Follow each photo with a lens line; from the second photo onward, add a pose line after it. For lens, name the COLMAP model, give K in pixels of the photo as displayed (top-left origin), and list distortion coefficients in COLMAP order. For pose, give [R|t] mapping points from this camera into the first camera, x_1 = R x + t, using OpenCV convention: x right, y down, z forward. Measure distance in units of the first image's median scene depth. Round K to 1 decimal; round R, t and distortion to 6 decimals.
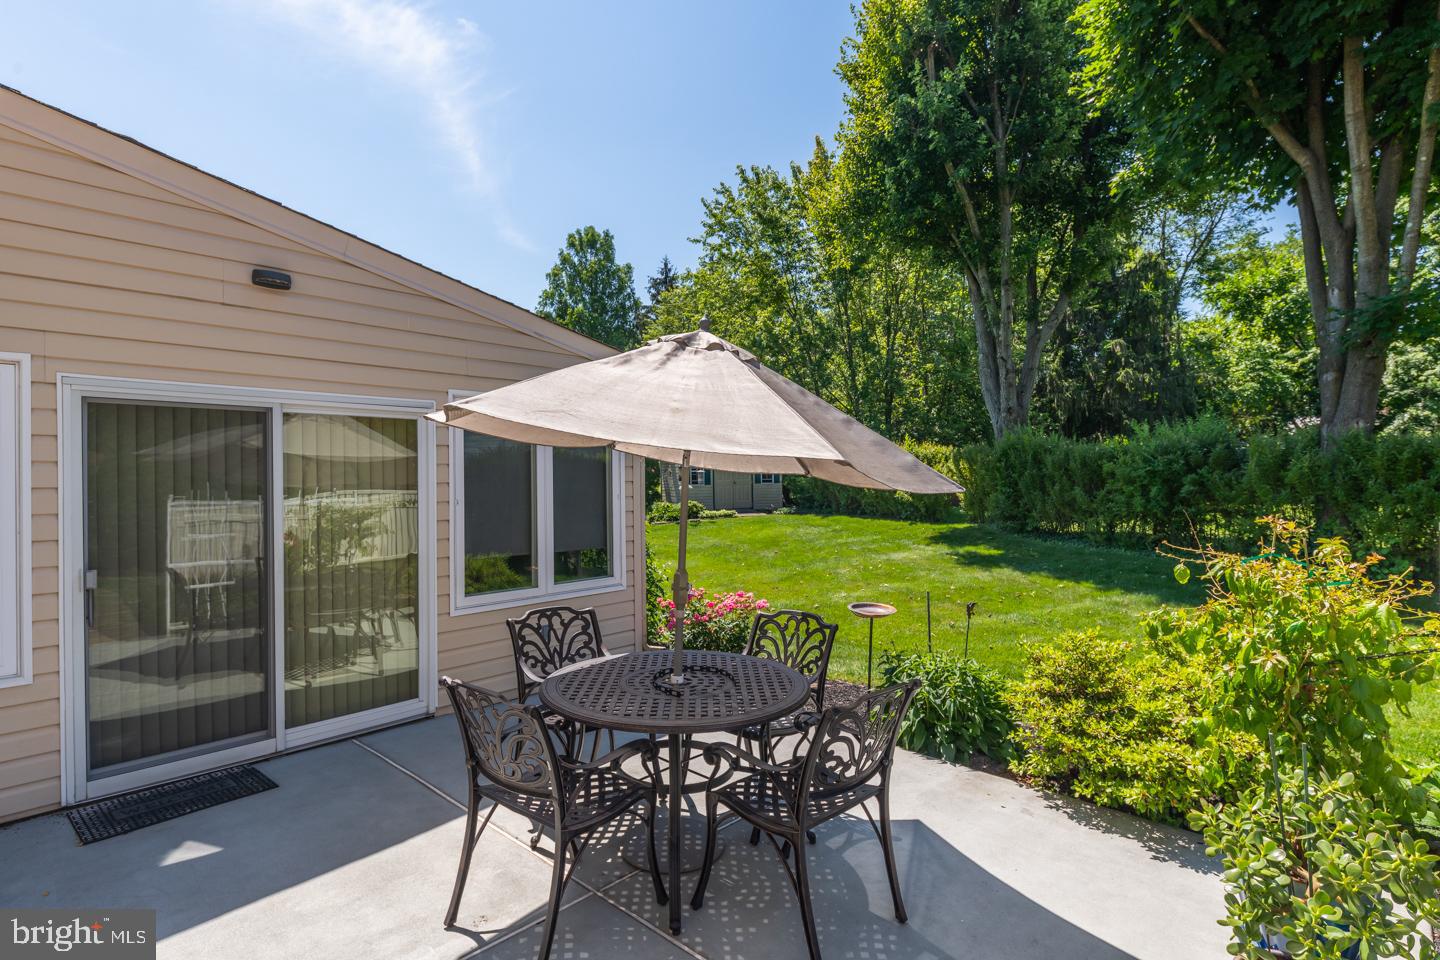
lens RADIAL K [[723.3, 0, 713.3], [0, 723.3, 470.4], [0, 0, 1]] dist [-0.015998, 0.001847]
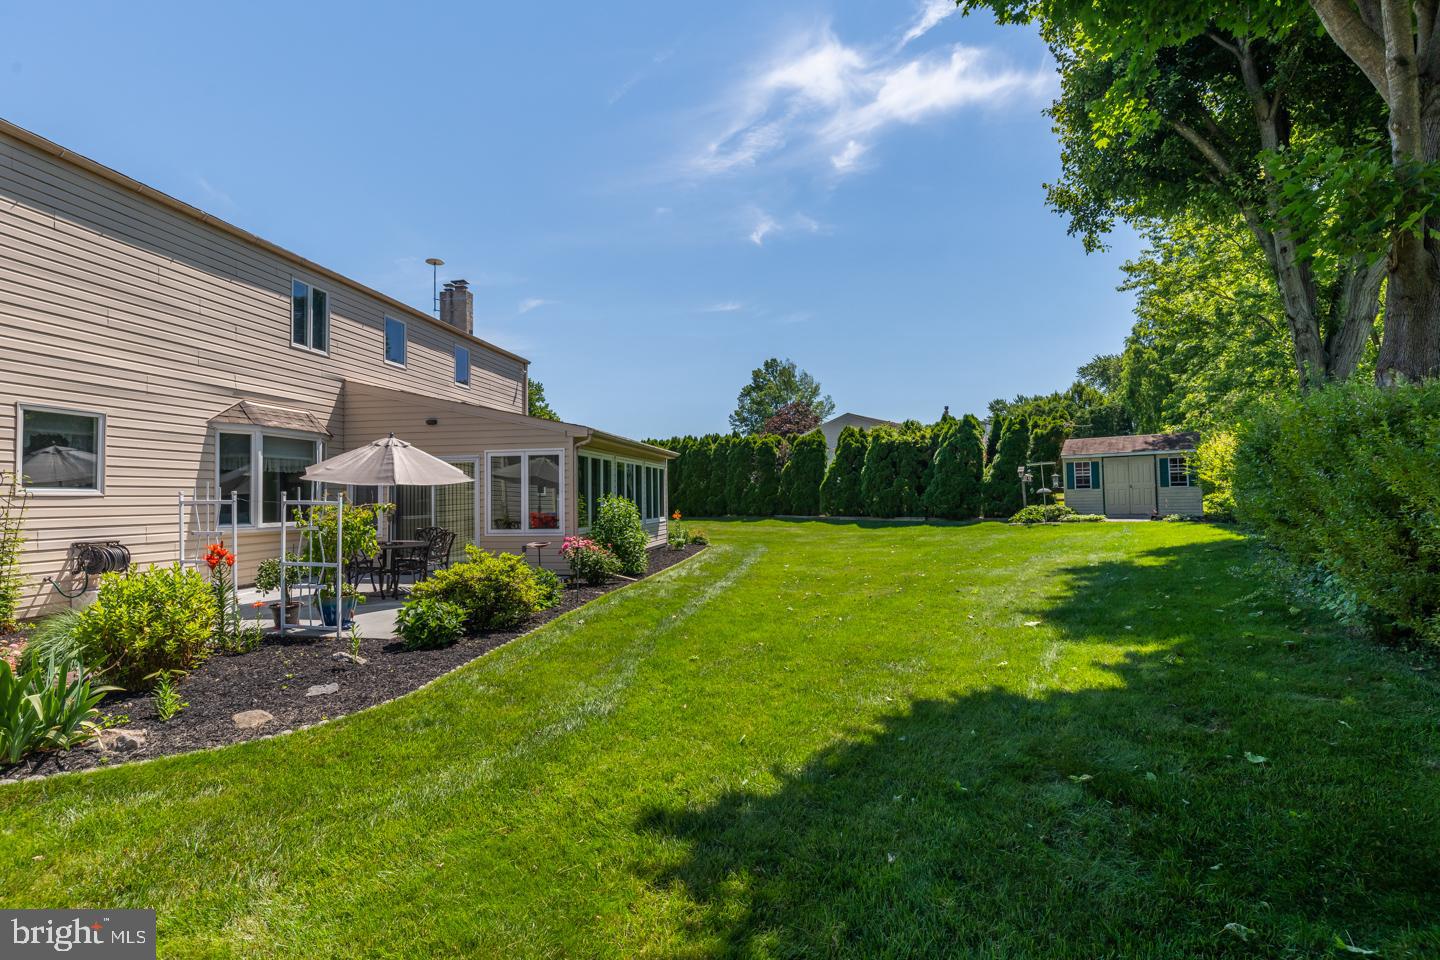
lens RADIAL K [[653.6, 0, 719.2], [0, 653.6, 473.4], [0, 0, 1]] dist [-0.002294, -0.000074]
pose [[0.559277, -0.026411, -0.828560, 0.275375], [0.018171, 0.999643, -0.019600, 0.004276], [0.828781, -0.004094, 0.559557, 0.048623]]
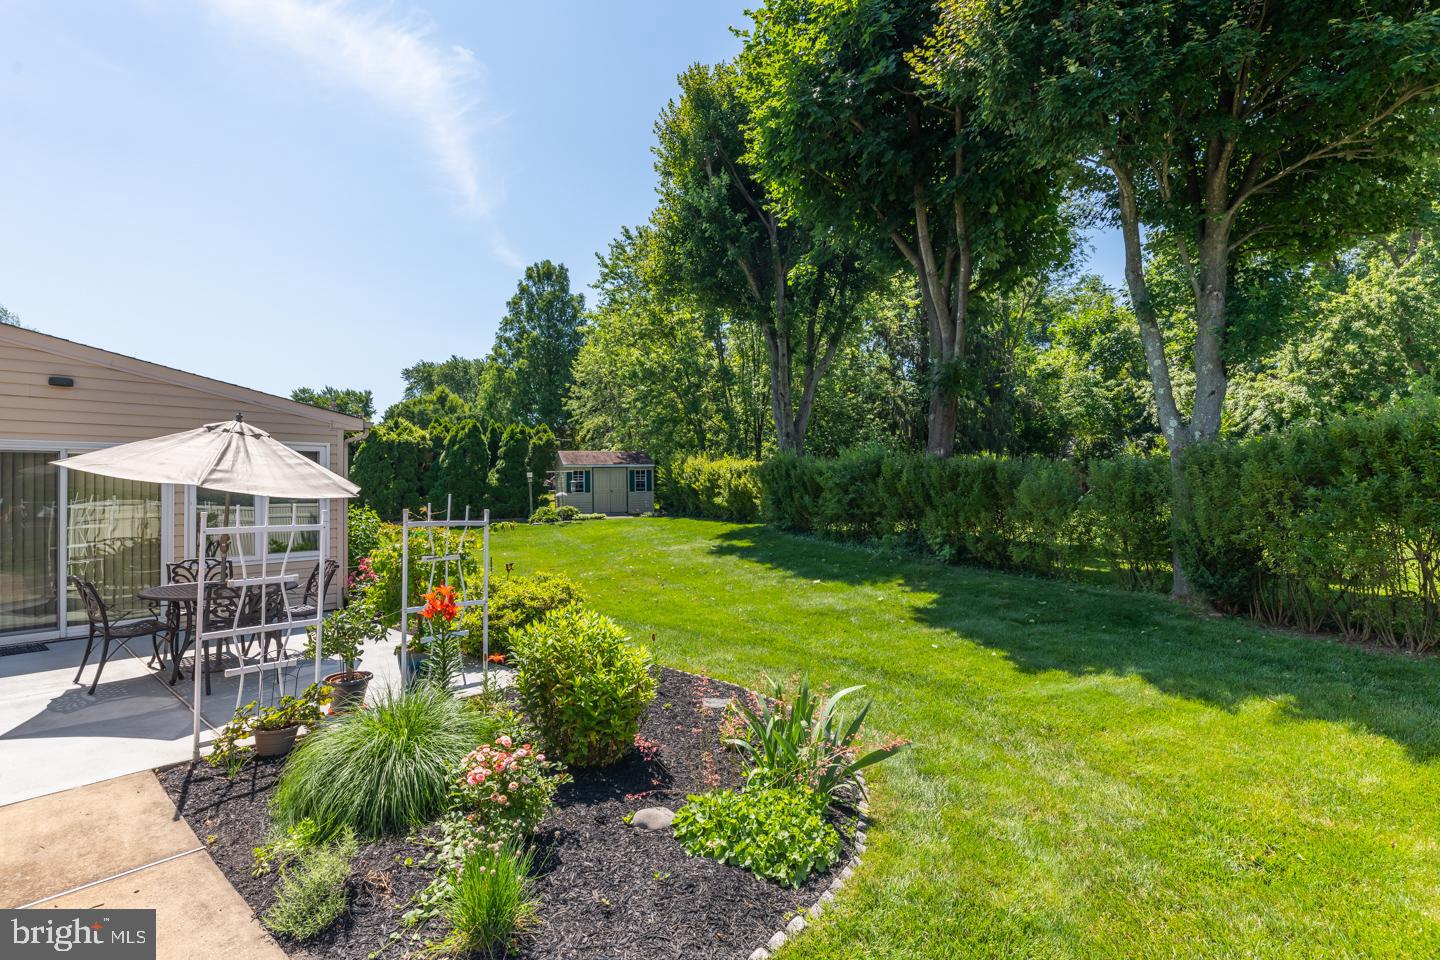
lens RADIAL K [[672.2, 0, 725.2], [0, 672.2, 487.2], [0, 0, 1]] dist [-0.000335, -0.001749]
pose [[0.999213, 0.001424, 0.039652, 0.110784], [-0.001920, 0.999920, 0.012478, -0.002629], [-0.039631, -0.012544, 0.999136, -0.085041]]
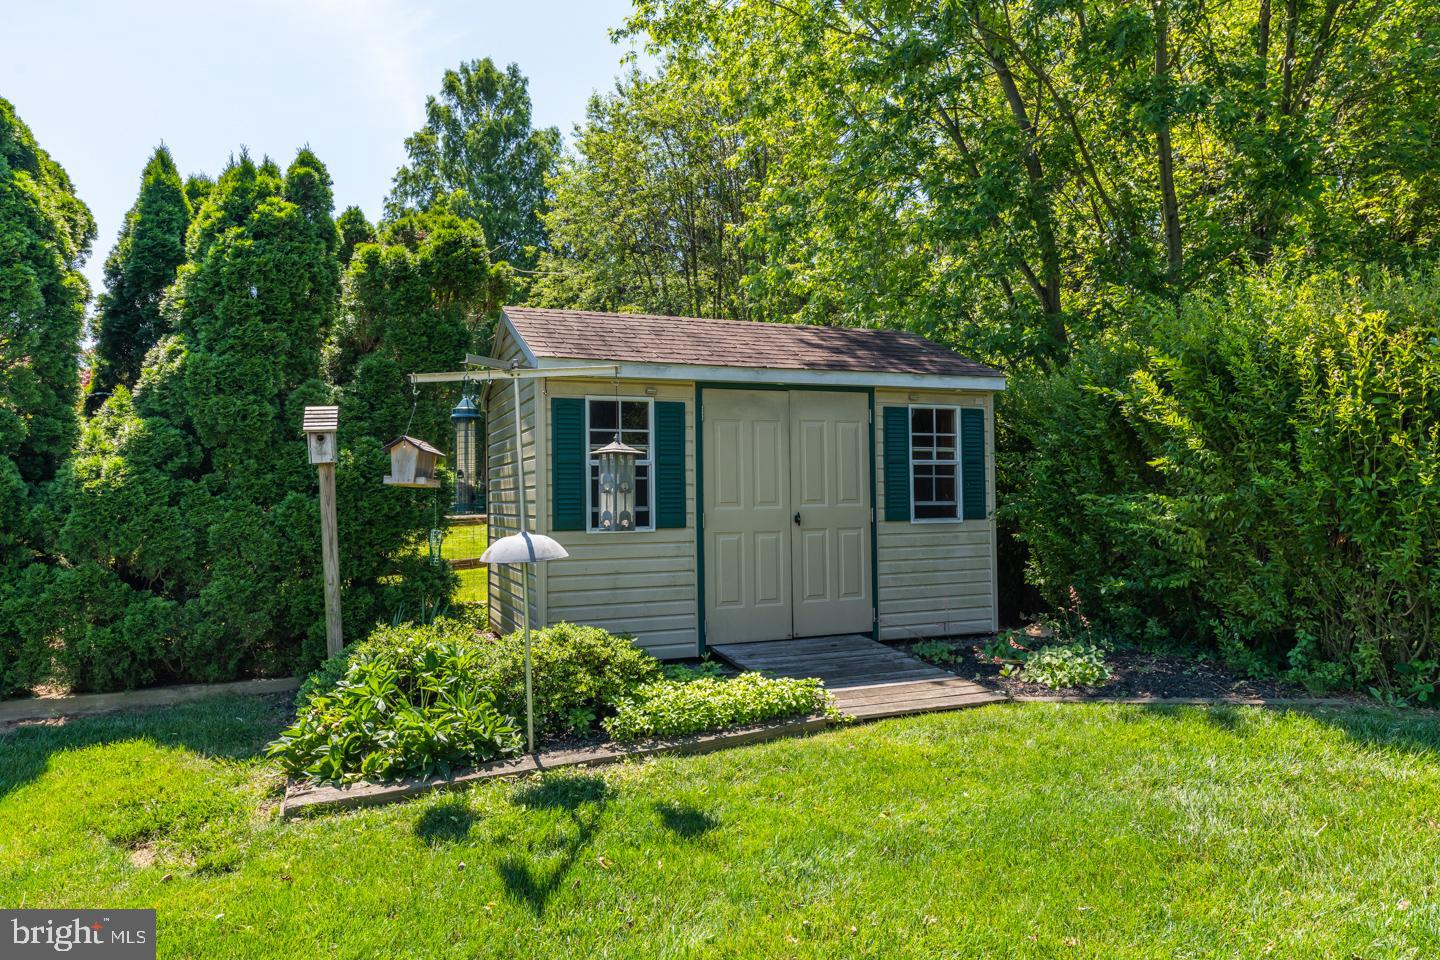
lens RADIAL K [[944.6, 0, 723.9], [0, 944.6, 480.3], [0, 0, 1]] dist [0.003953, 0.001388]
pose [[0.999738, 0.000841, 0.022862, 0.000415], [-0.000535, 0.999910, -0.013391, 0.005696], [-0.022871, 0.013375, 0.999649, 0.451319]]
